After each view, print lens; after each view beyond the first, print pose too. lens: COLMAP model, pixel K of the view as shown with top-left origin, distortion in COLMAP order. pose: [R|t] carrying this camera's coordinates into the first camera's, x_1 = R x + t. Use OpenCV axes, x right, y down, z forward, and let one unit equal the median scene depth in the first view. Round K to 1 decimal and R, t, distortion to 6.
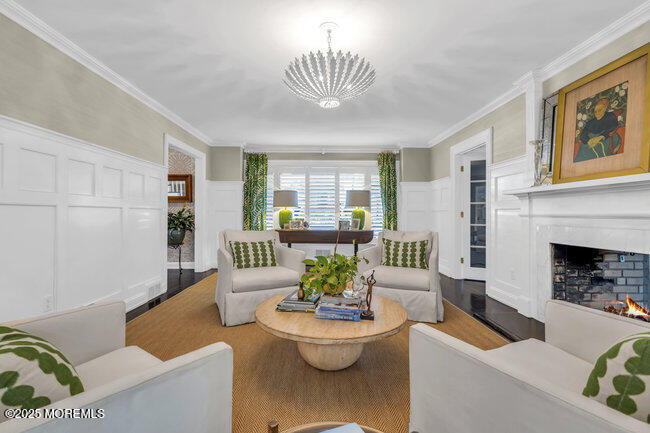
lens RADIAL K [[291.5, 0, 324.9], [0, 291.5, 211.6], [0, 0, 1]] dist [-0.002577, -0.000294]
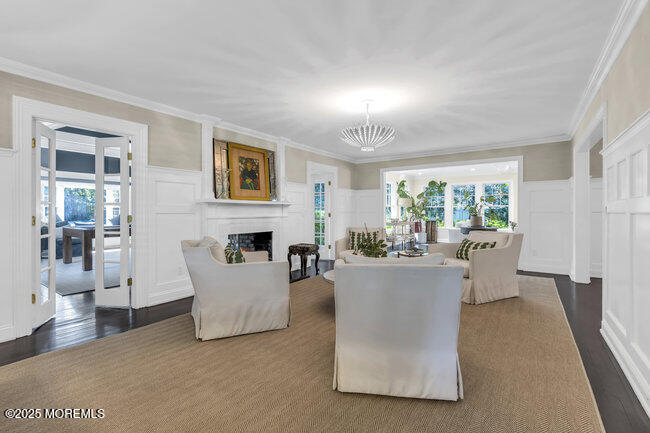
lens RADIAL K [[295.6, 0, 324.0], [0, 295.6, 213.0], [0, 0, 1]] dist [-0.009651, -0.000216]
pose [[-0.803527, -0.001500, 0.595267, -0.353334], [-0.004083, 0.999987, -0.002992, -0.005783], [-0.595255, -0.004835, -0.803523, 1.132126]]
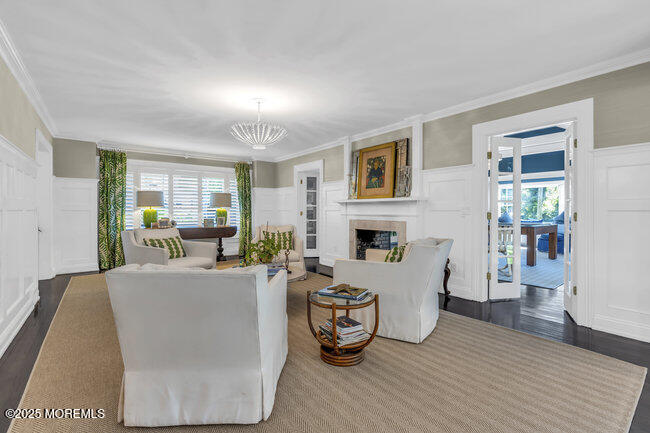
lens RADIAL K [[295.6, 0, 324.0], [0, 295.6, 213.0], [0, 0, 1]] dist [-0.009651, -0.000216]
pose [[0.805991, -0.005554, 0.591902, -0.306848], [-0.005025, 0.999856, 0.016225, -0.015956], [-0.591907, -0.016052, 0.805846, -0.249753]]
